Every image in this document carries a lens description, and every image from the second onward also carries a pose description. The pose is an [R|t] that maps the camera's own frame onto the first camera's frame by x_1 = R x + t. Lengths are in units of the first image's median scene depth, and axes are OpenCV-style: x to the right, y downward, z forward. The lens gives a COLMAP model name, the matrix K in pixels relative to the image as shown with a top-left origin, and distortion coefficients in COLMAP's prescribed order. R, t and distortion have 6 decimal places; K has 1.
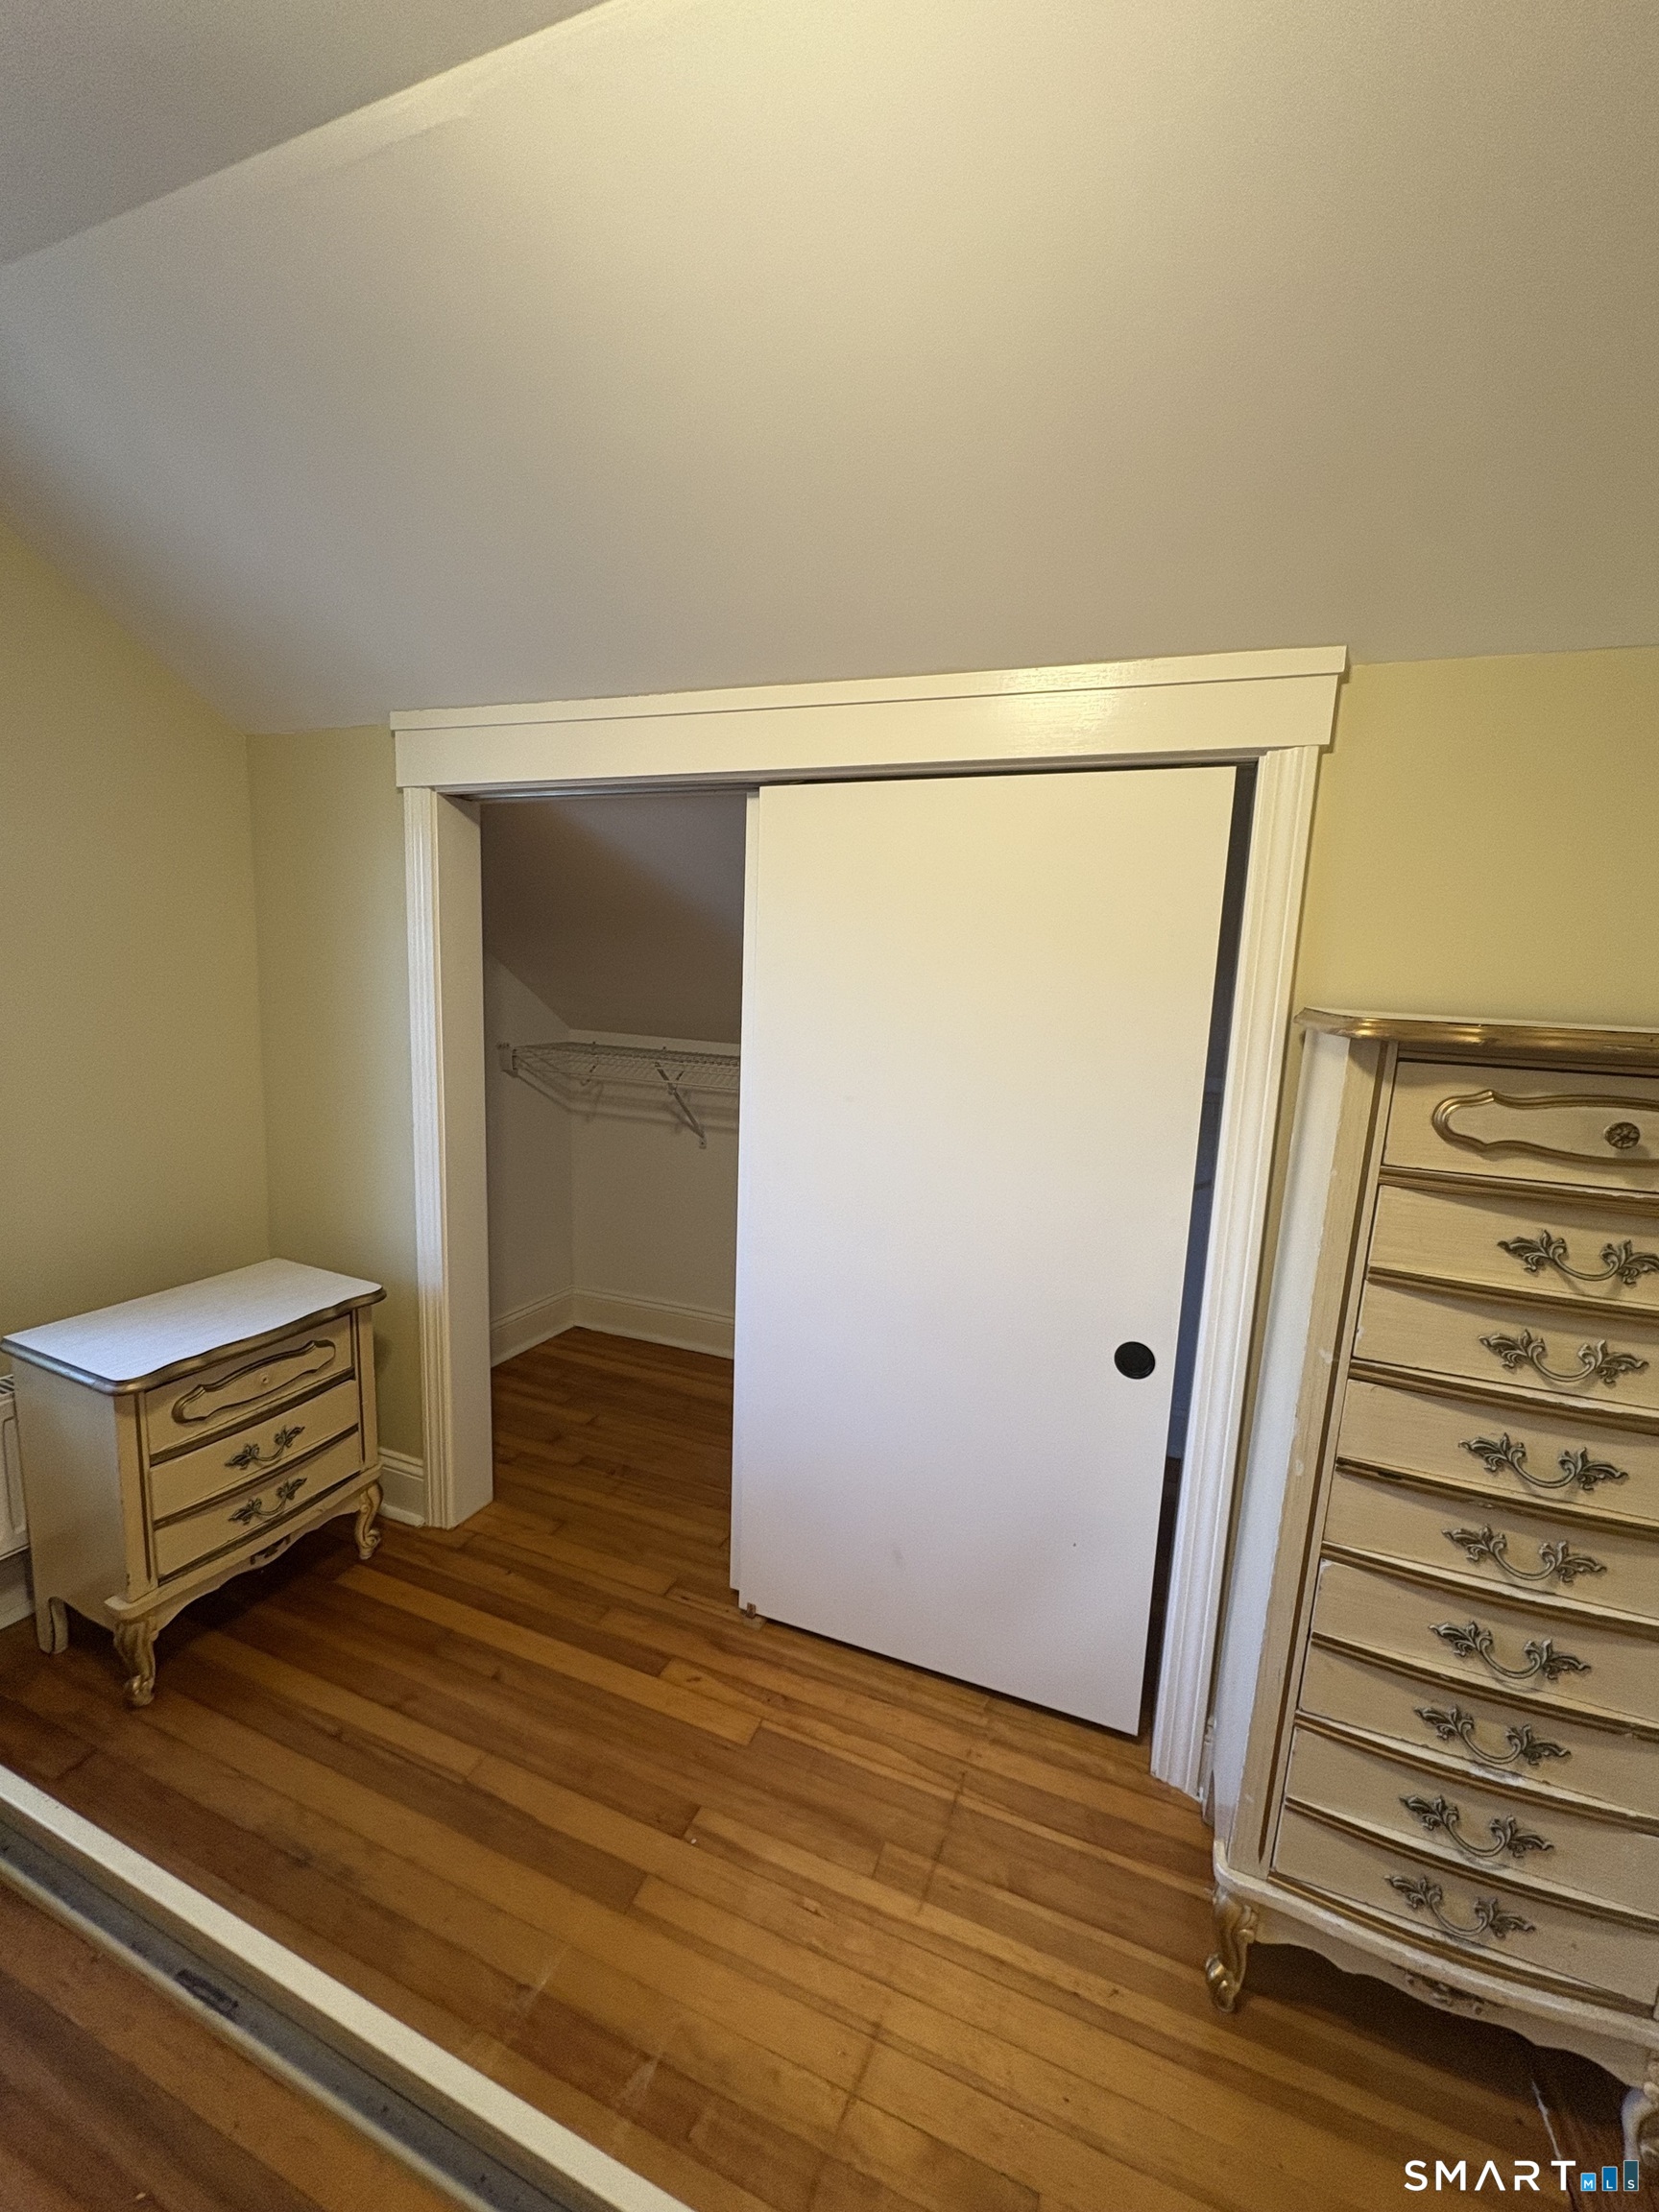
lens RADIAL K [[891.6, 0, 843.9], [0, 891.6, 1114.9], [0, 0, 1]] dist [-0.001266, 0.000255]
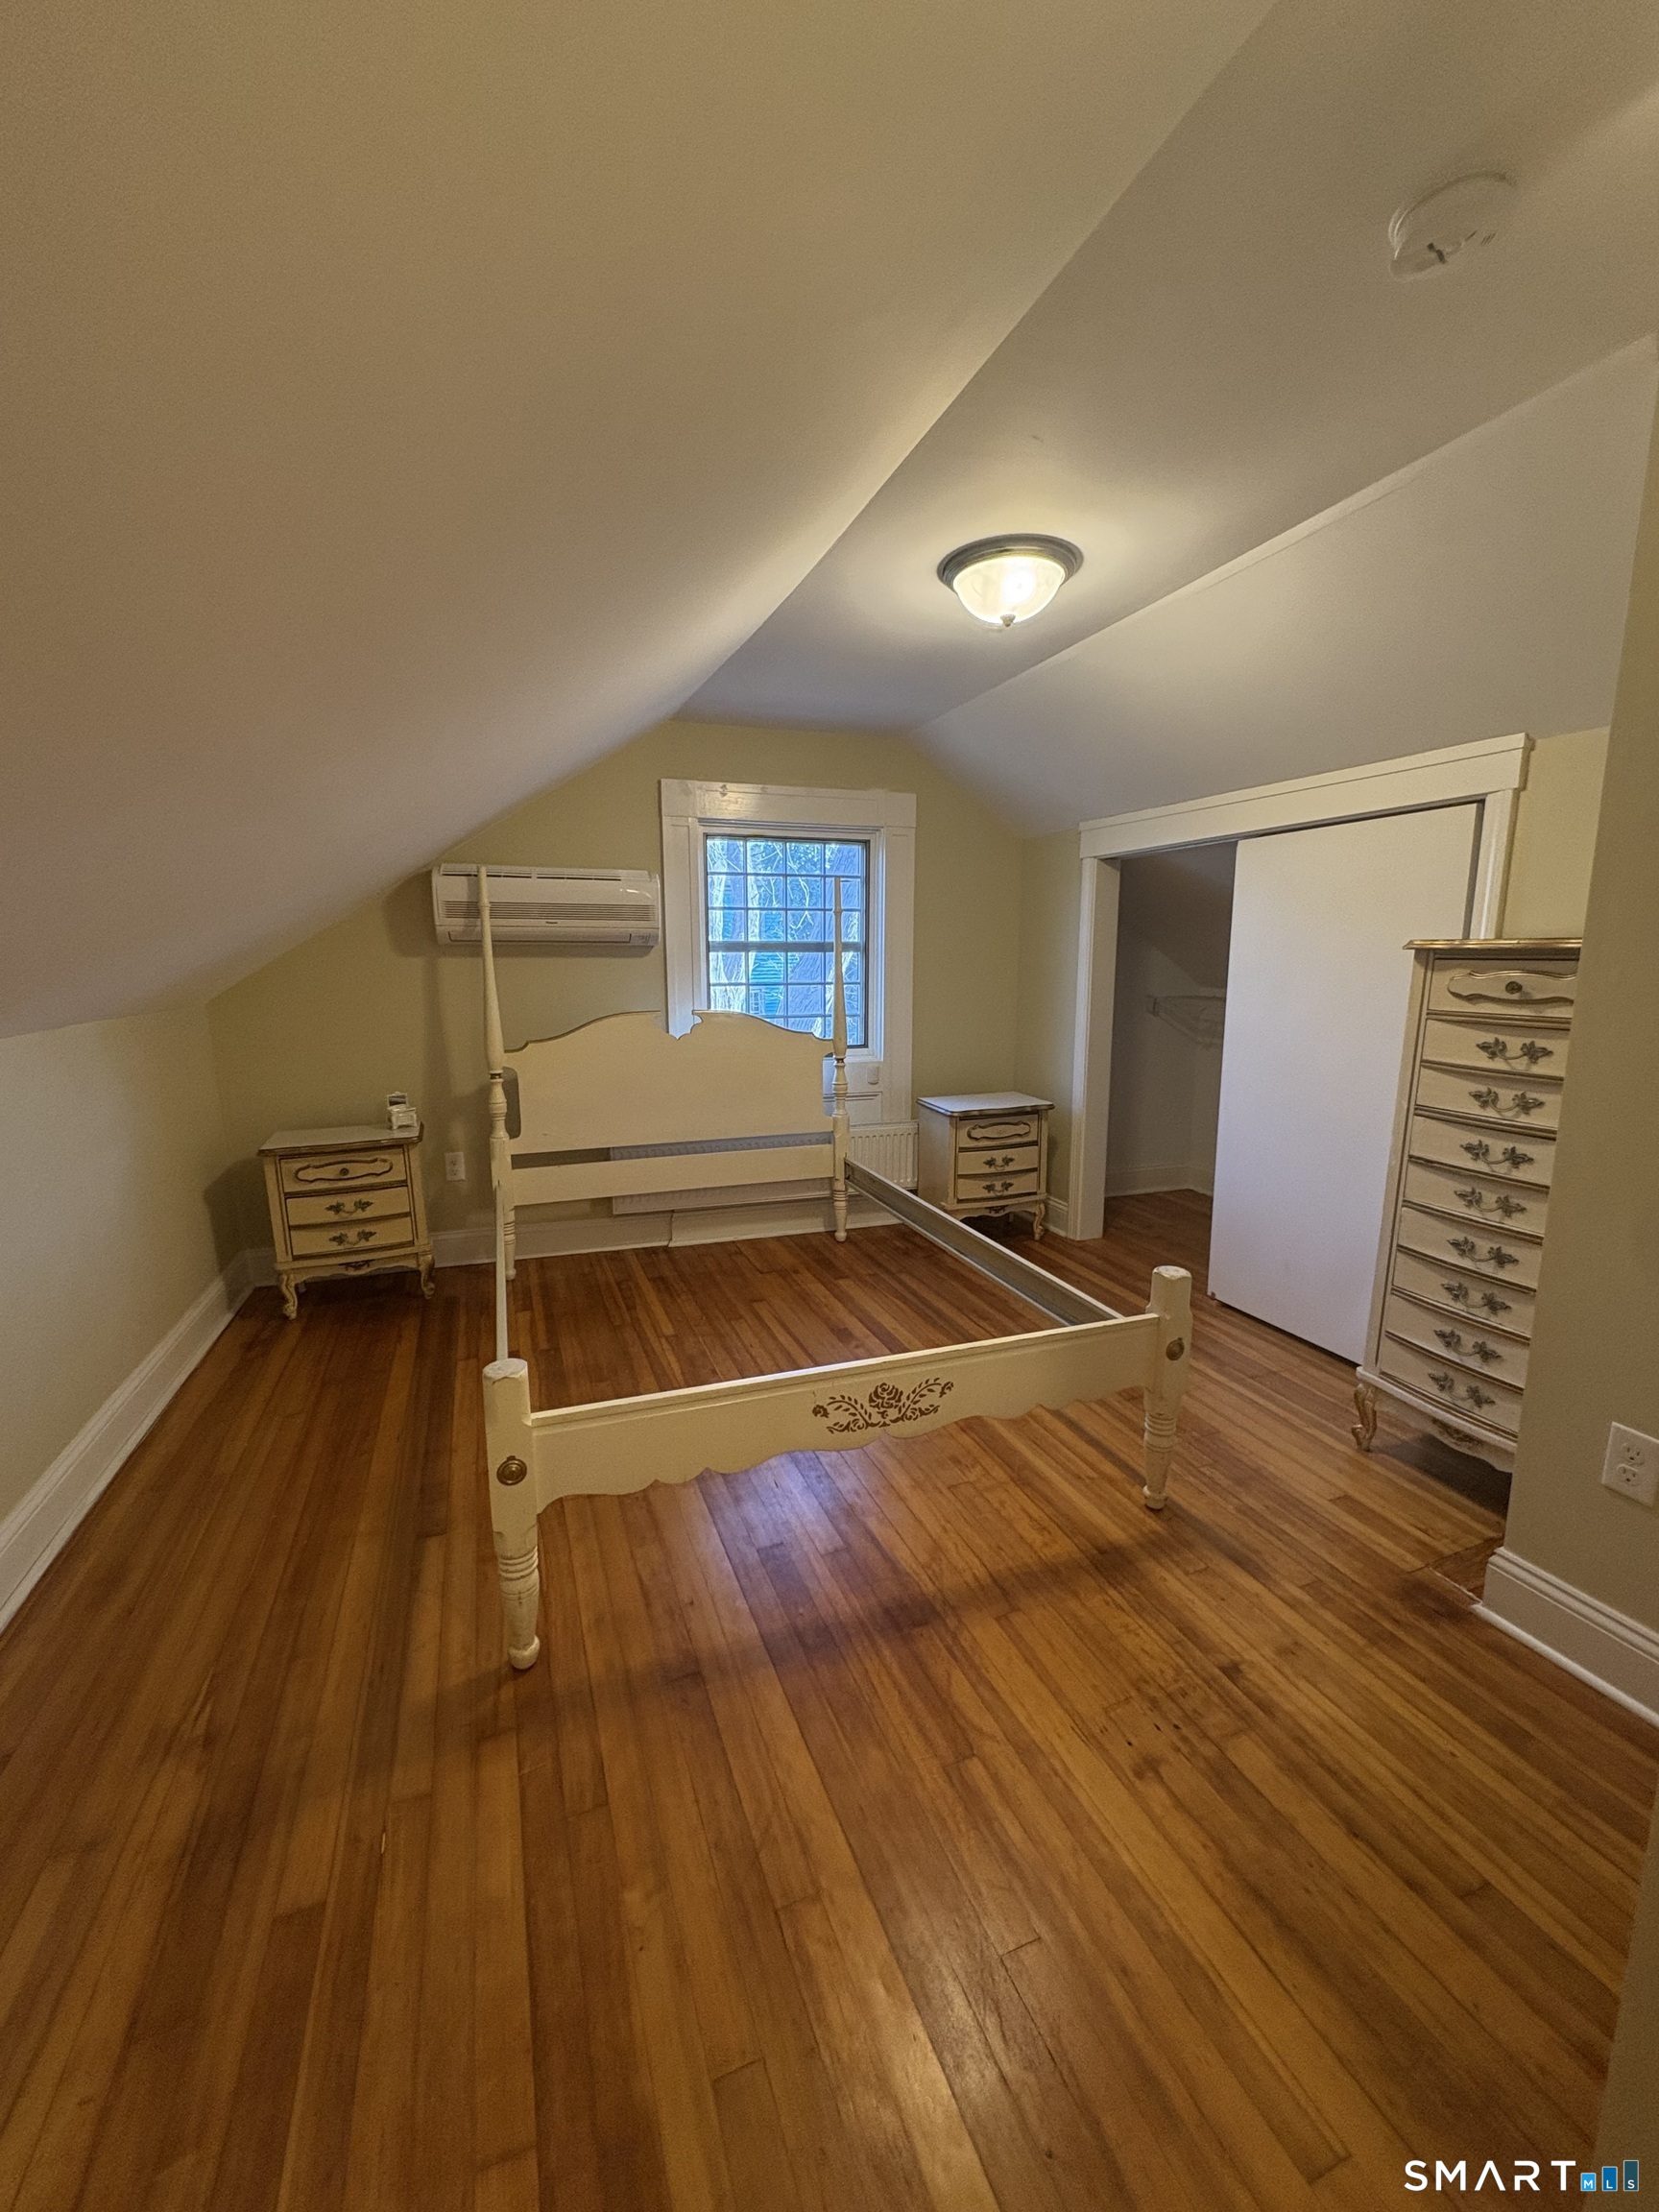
lens RADIAL K [[891.6, 0, 827.4], [0, 891.6, 1112.9], [0, 0, 1]] dist [-0.001266, 0.000255]
pose [[0.675190, 0.080063, -0.733286, 0.929105], [-0.076150, 0.996346, 0.038669, 0.250662], [0.733703, 0.029731, 0.678820, -1.130569]]
